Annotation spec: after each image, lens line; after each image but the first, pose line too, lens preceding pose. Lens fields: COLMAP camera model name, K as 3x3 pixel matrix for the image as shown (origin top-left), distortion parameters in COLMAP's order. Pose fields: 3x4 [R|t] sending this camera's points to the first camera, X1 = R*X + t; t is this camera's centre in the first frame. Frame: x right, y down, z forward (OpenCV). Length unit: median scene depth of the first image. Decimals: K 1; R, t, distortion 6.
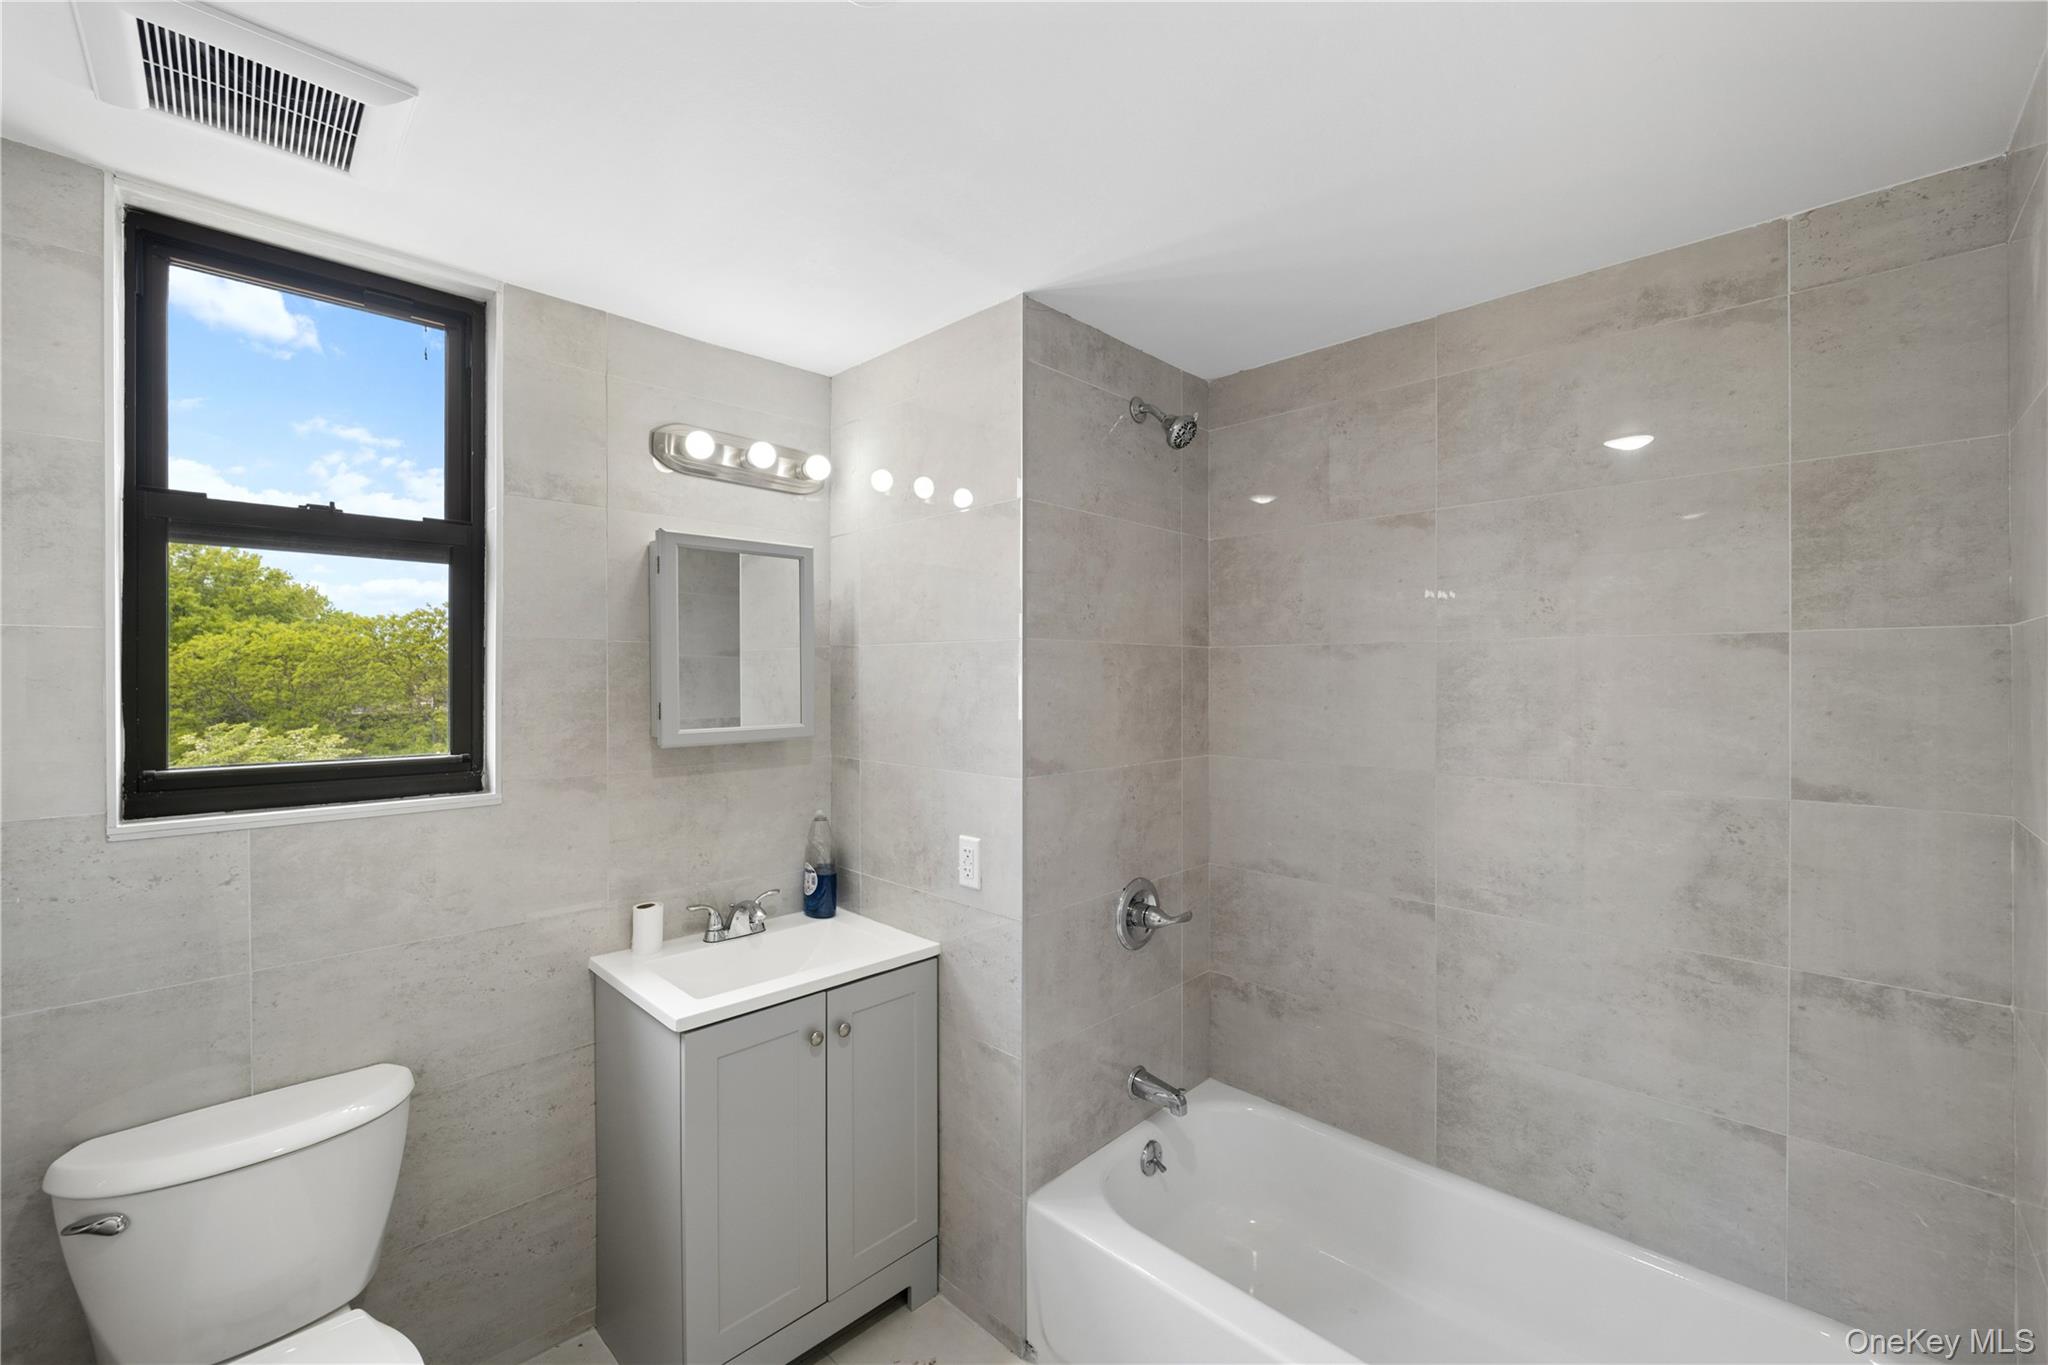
lens RADIAL K [[835.5, 0, 1026.8], [0, 835.5, 684.6], [0, 0, 1]] dist [-0.001113, -0.000370]
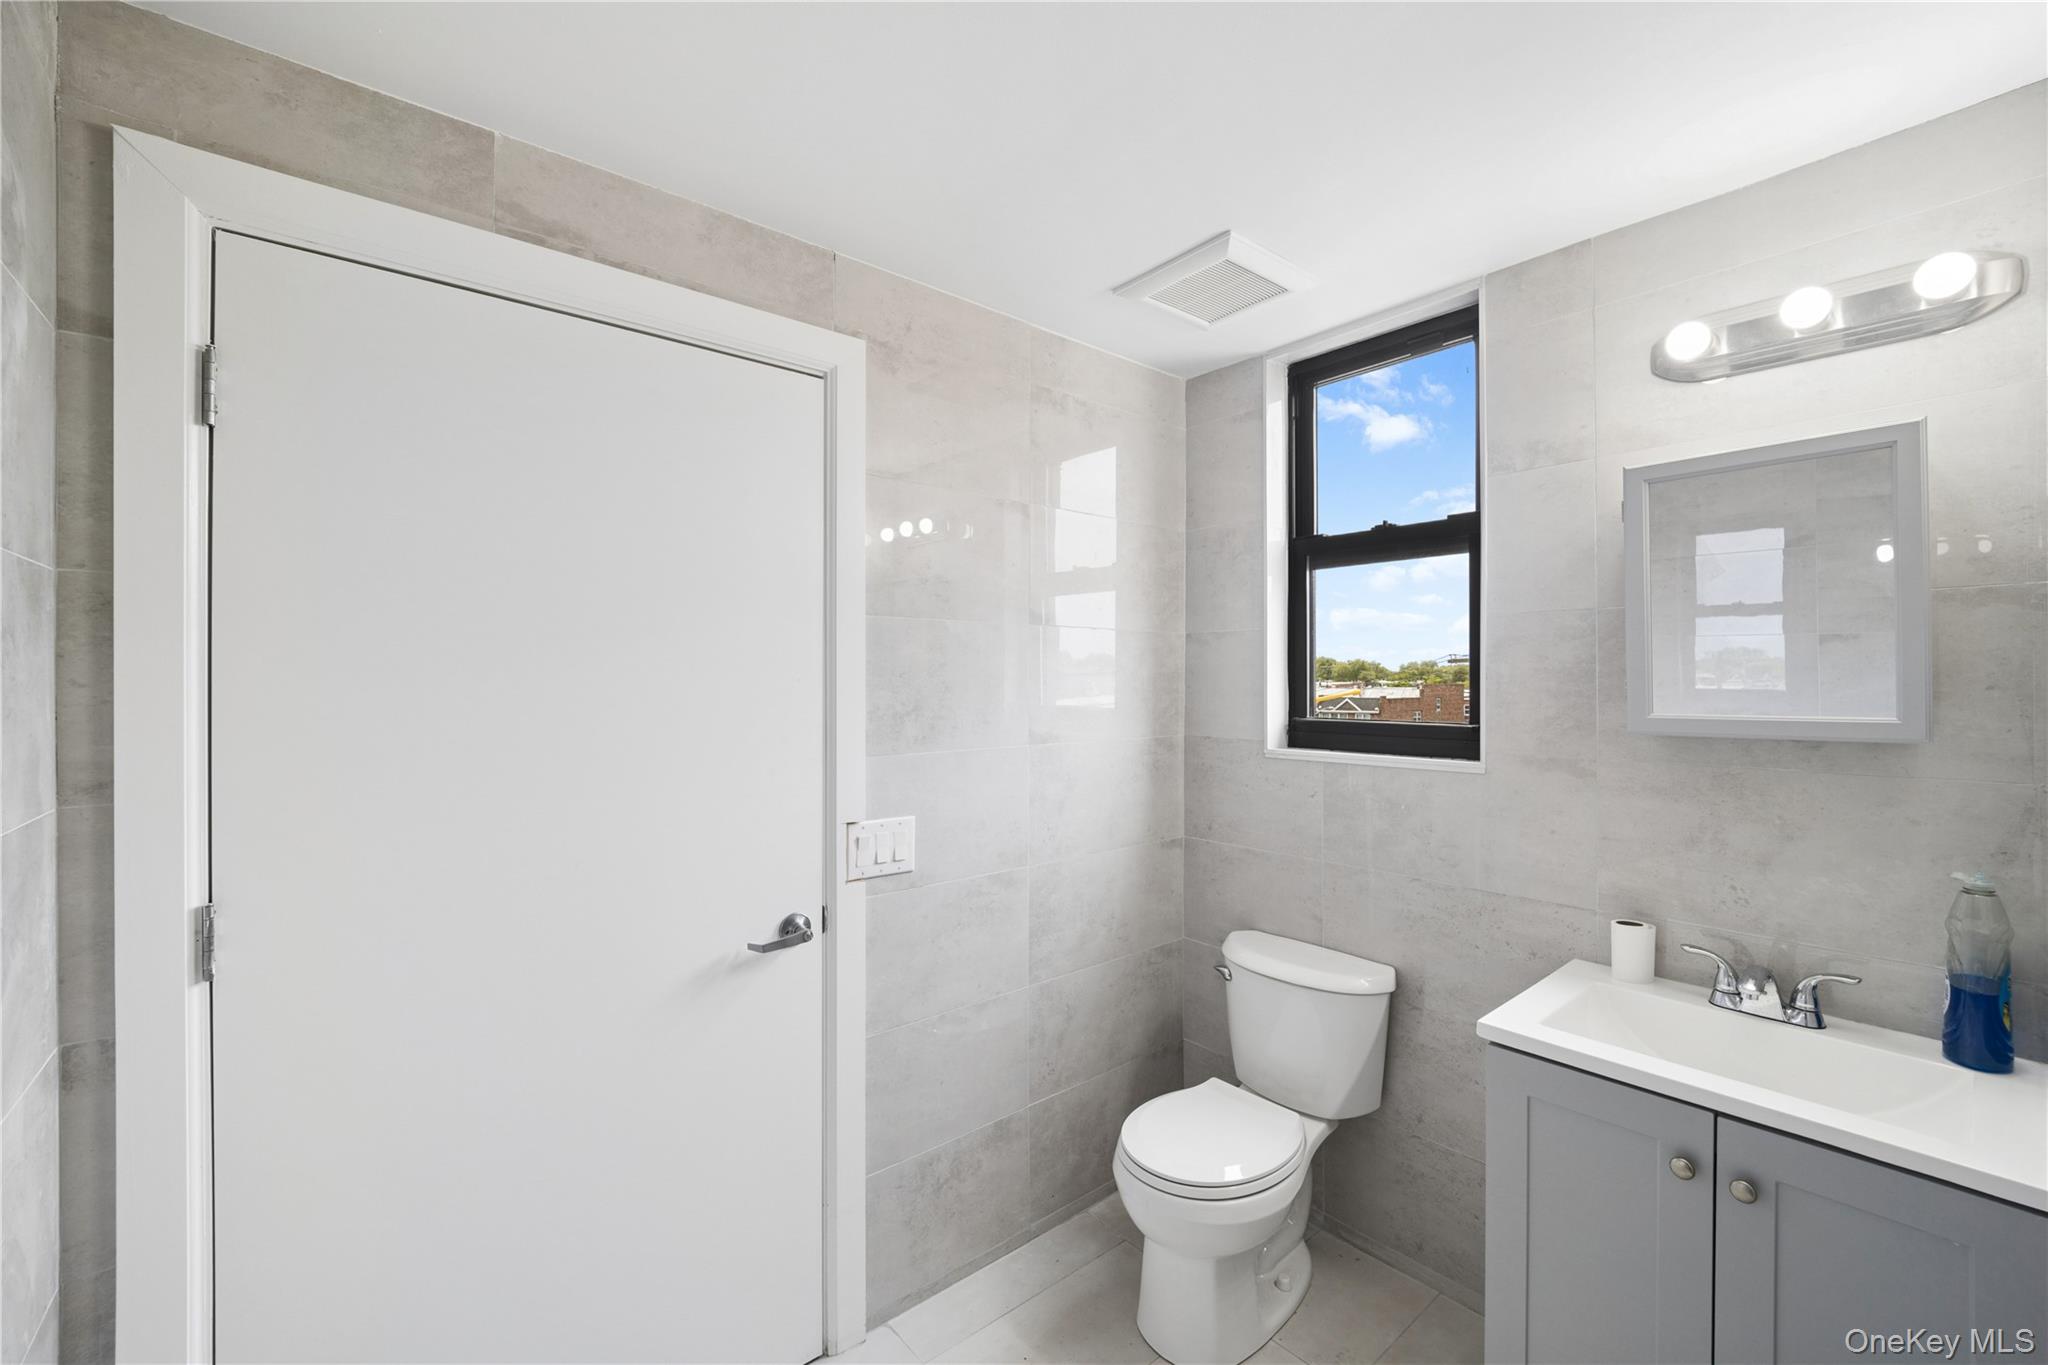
lens RADIAL K [[835.5, 0, 1026.8], [0, 835.5, 684.6], [0, 0, 1]] dist [-0.001113, -0.000370]
pose [[-0.081413, 0.007605, -0.996651, 0.457211], [-0.005794, 0.999950, 0.008104, 0.025673], [0.996664, 0.006434, -0.081365, 0.507470]]
